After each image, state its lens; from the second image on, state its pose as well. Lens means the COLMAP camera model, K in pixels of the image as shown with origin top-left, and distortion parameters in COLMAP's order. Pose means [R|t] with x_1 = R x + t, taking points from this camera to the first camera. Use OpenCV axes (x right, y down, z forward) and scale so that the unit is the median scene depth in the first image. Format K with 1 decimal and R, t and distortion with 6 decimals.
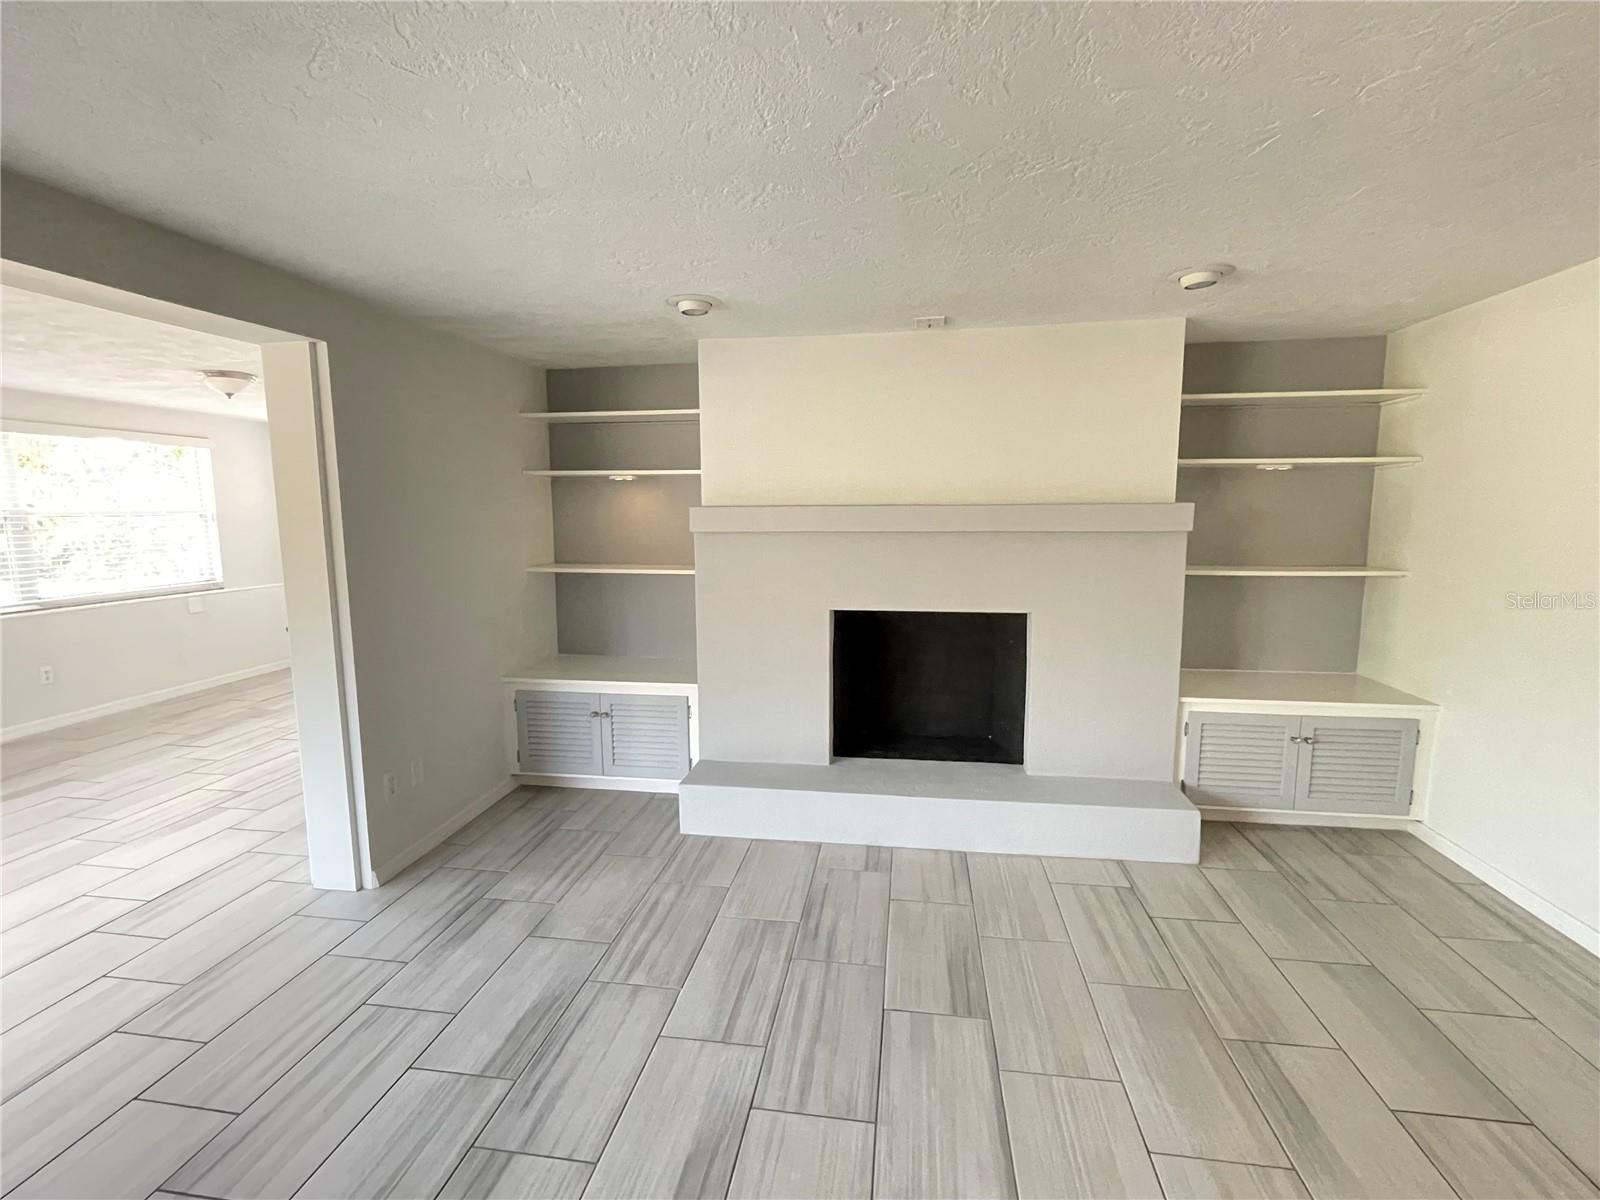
lens RADIAL K [[722.5, 0, 801.2], [0, 722.5, 600.7], [0, 0, 1]] dist [0.000142, -0.000354]
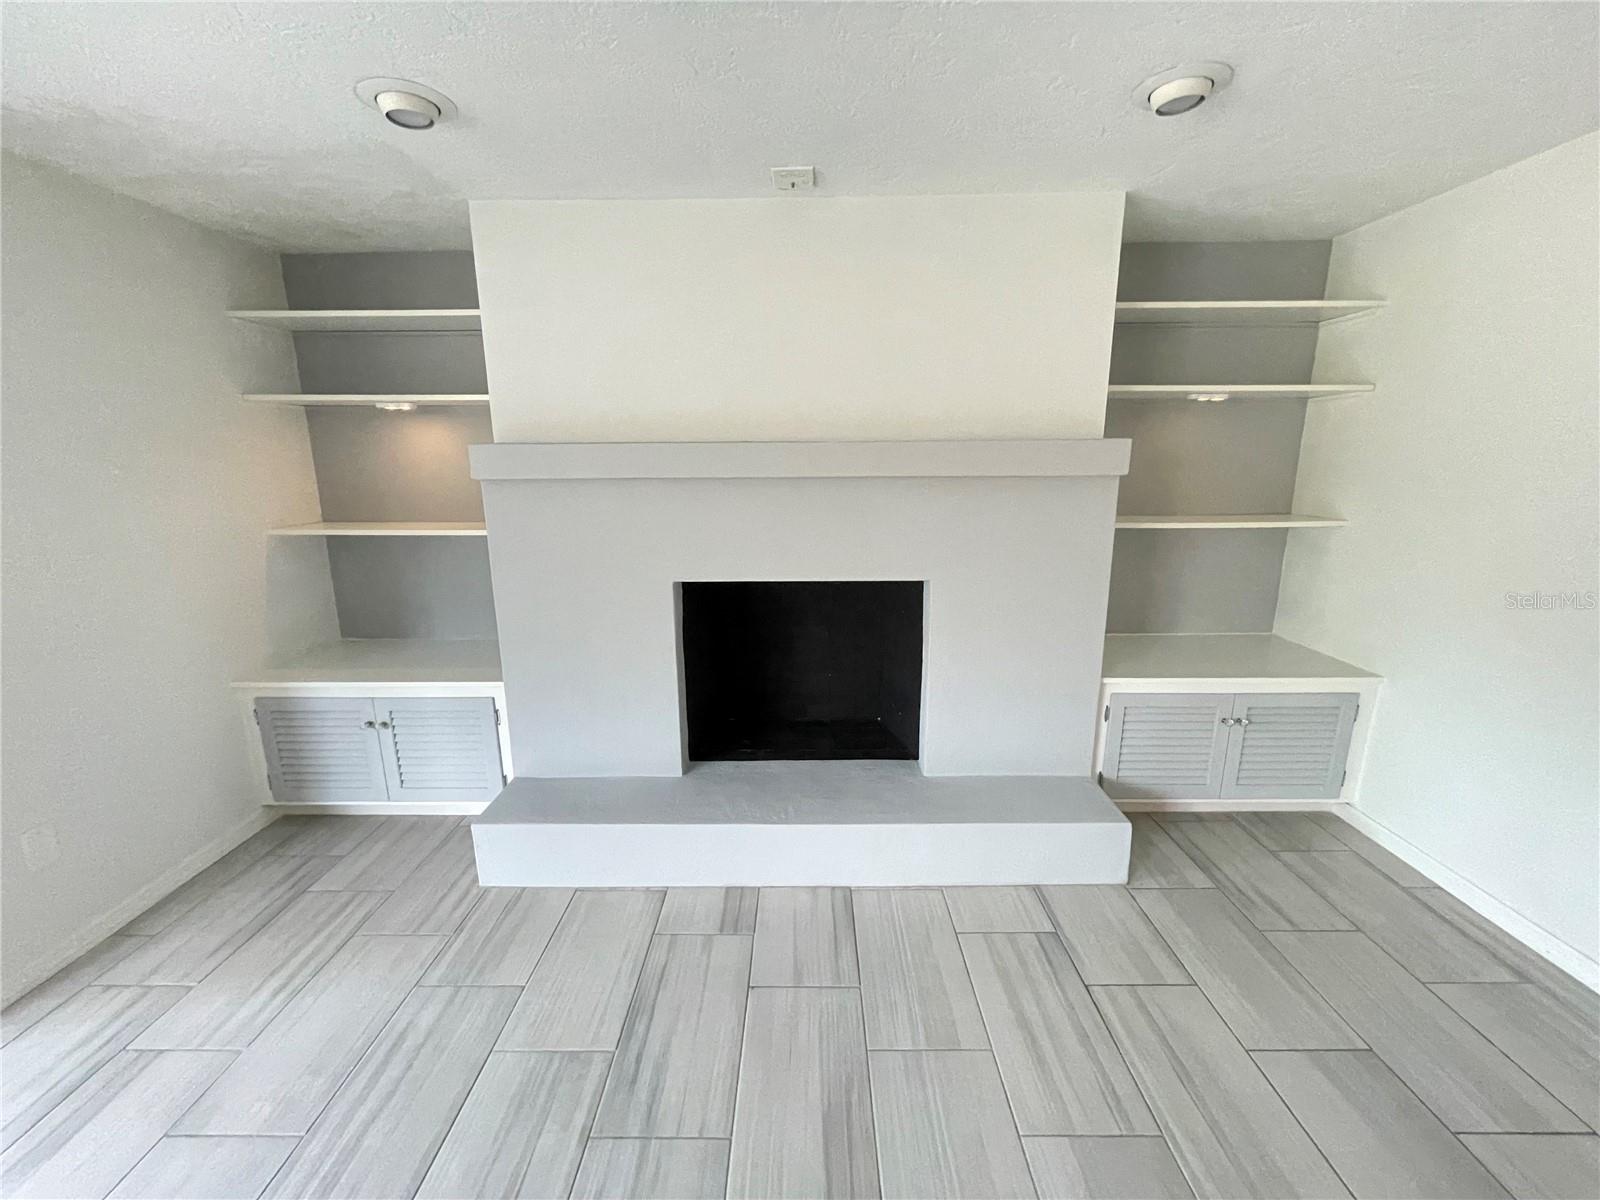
lens RADIAL K [[642.0, 0, 799.6], [0, 642.0, 602.5], [0, 0, 1]] dist [-0.002834, 0.000704]
pose [[0.990277, -0.031706, 0.135448, 0.084937], [0.018566, 0.995093, 0.097190, -0.031285], [-0.137865, -0.093730, 0.986006, 0.336166]]
